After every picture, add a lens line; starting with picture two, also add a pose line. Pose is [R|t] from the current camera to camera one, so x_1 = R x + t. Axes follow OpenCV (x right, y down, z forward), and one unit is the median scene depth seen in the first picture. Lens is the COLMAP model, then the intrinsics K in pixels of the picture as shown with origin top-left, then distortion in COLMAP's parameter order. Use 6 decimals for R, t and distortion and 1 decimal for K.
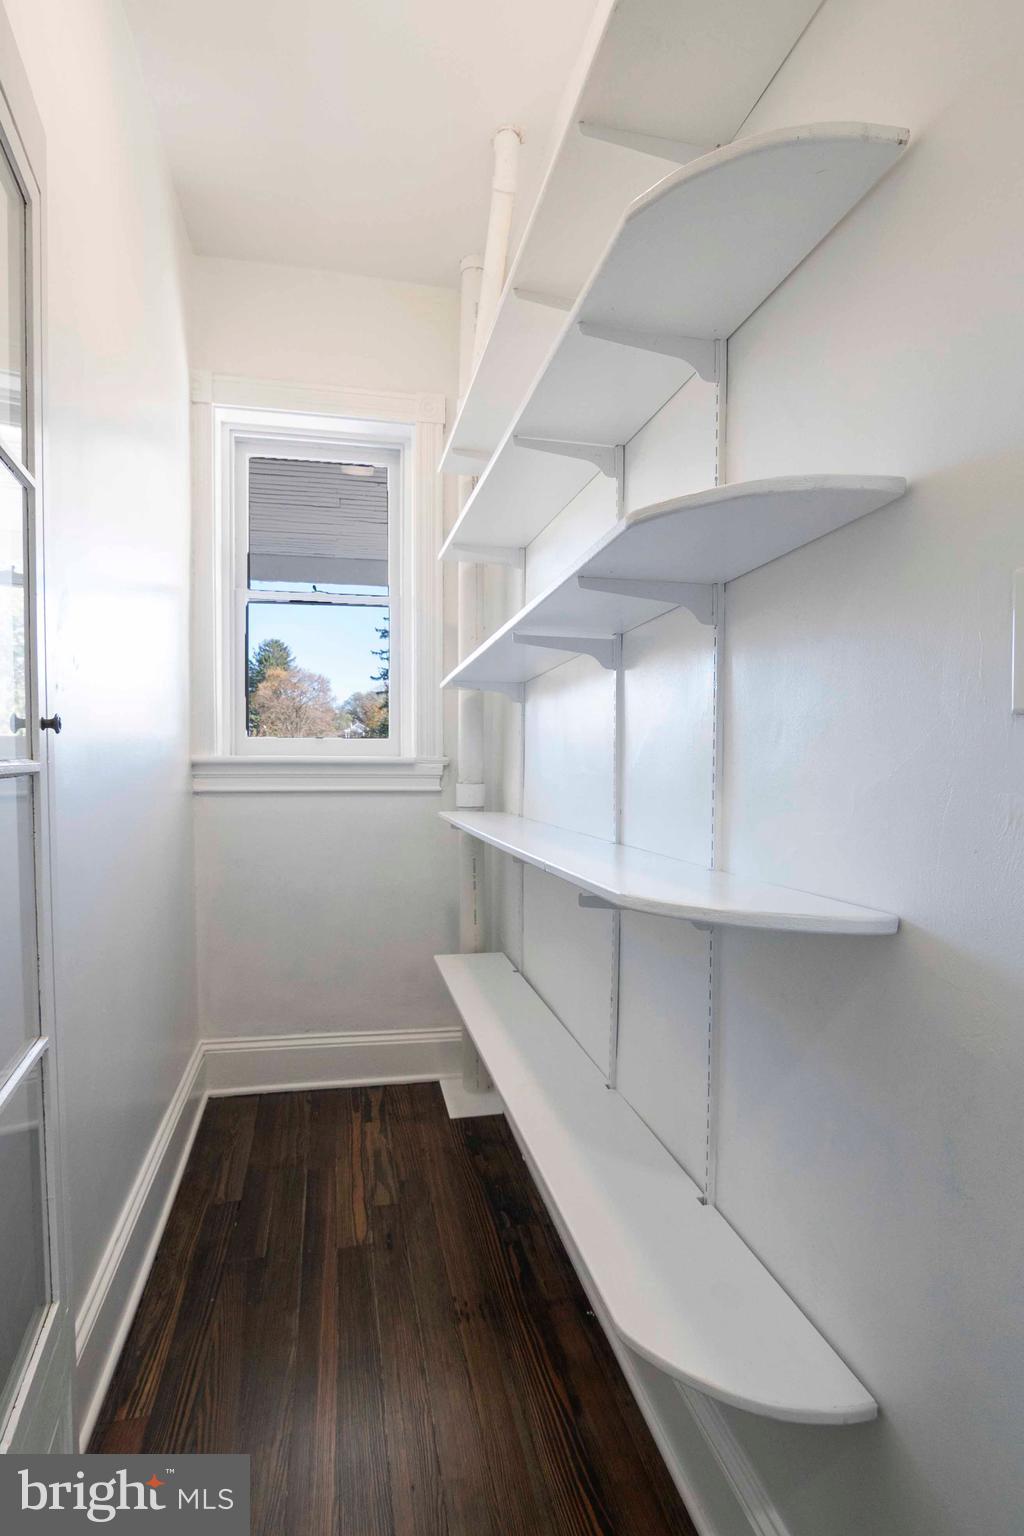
lens RADIAL K [[754.0, 0, 508.9], [0, 754.0, 784.1], [0, 0, 1]] dist [-0.028995, 0.008318]
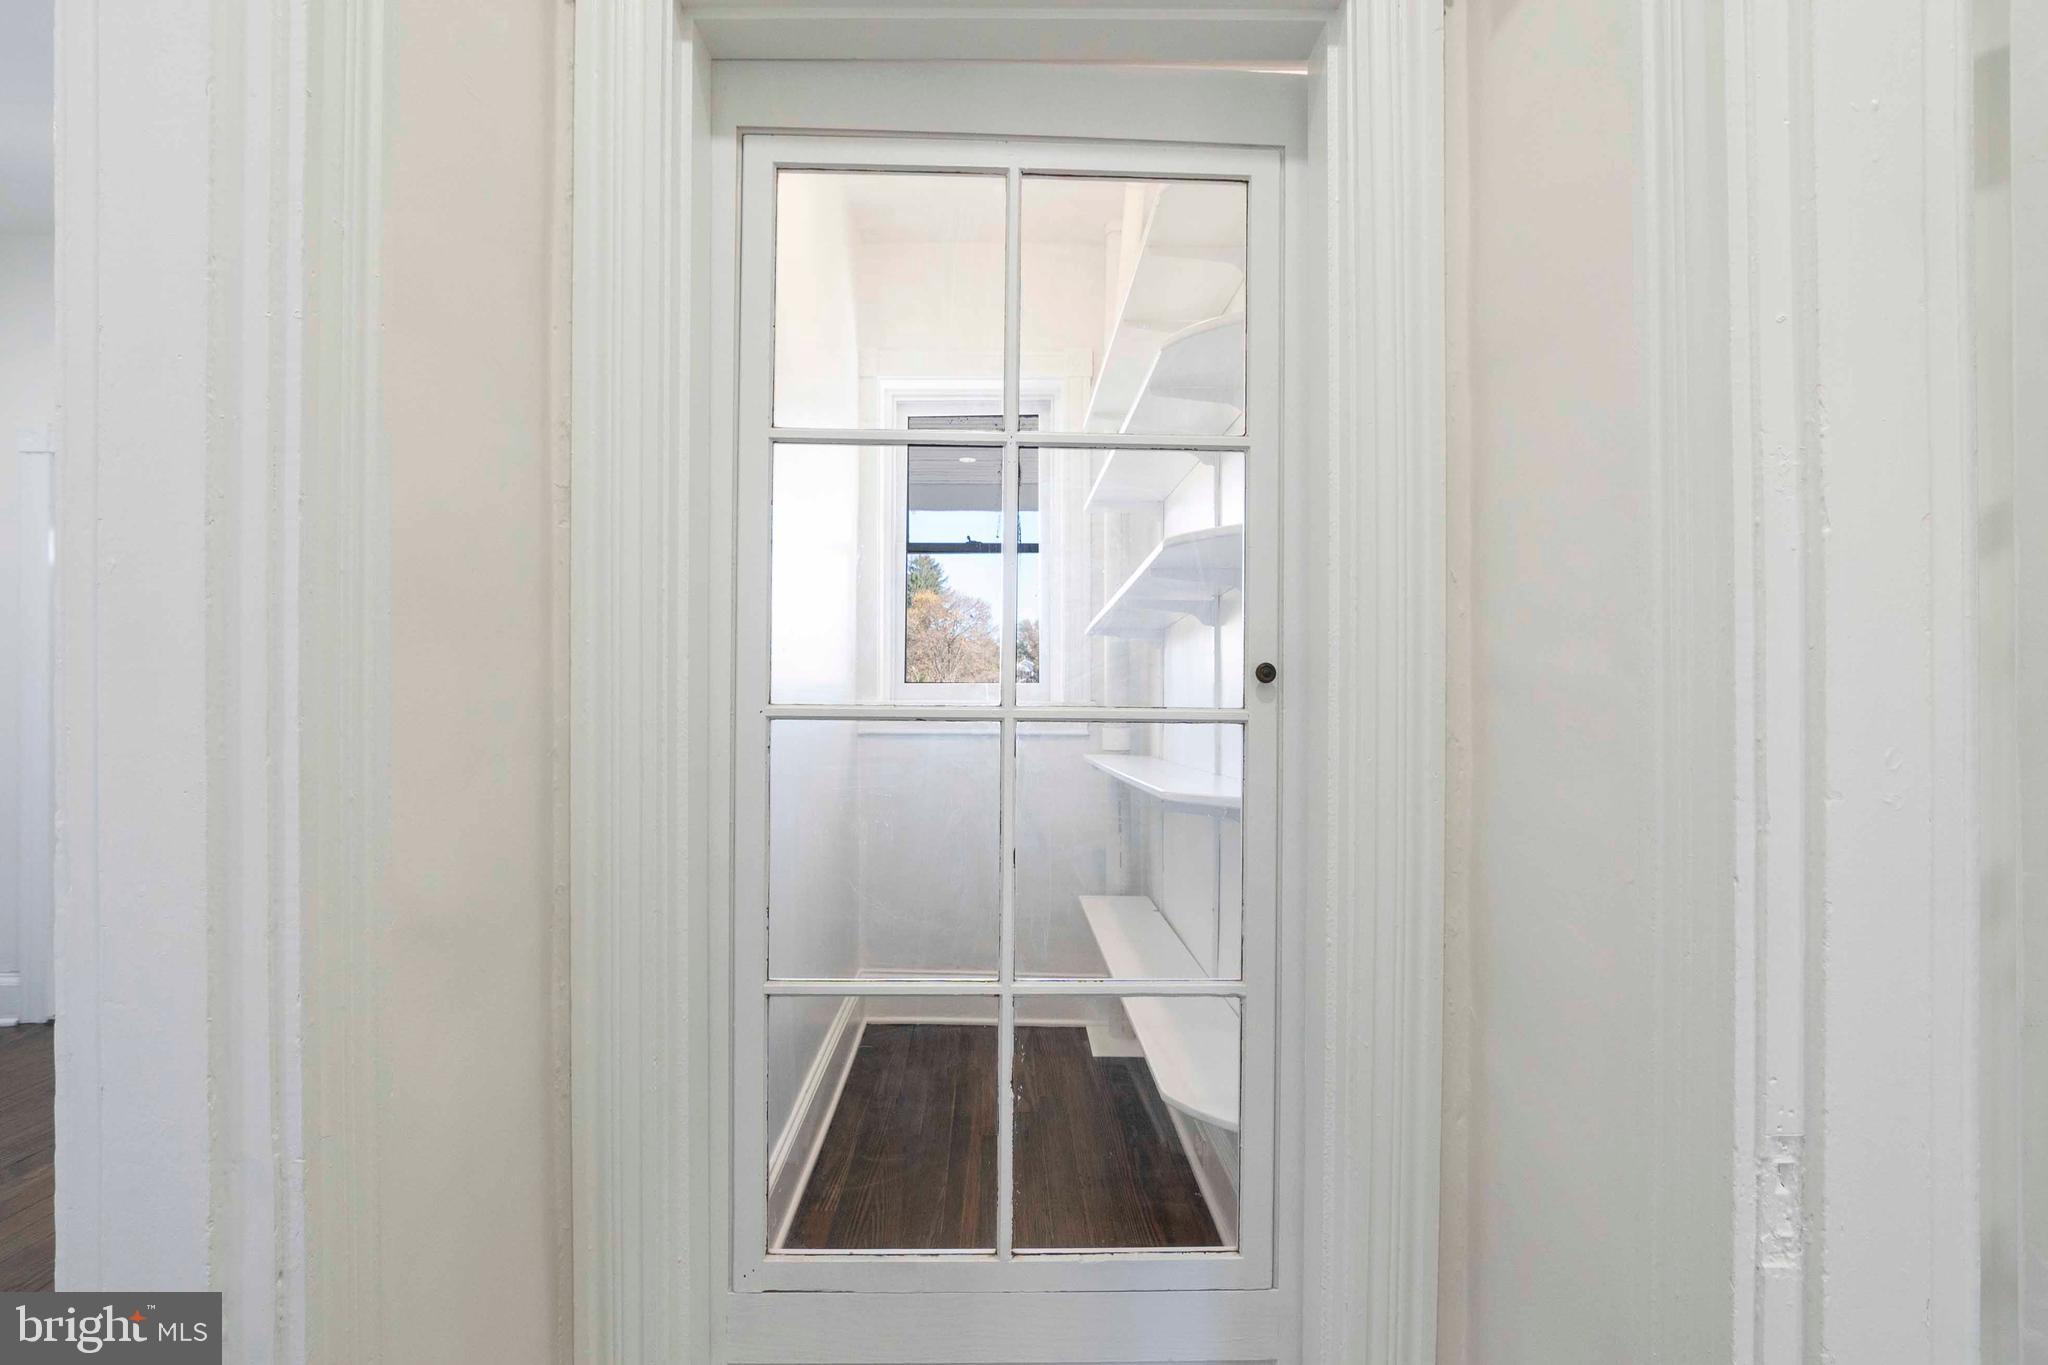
lens RADIAL K [[1005.3, 0, 1014.1], [0, 1005.3, 682.2], [0, 0, 1]] dist [-0.028995, 0.008318]
pose [[0.978115, -0.005894, -0.207980, 0.097352], [-0.005927, 0.998404, -0.056167, 0.015575], [0.207979, 0.056170, 0.976519, -0.358374]]
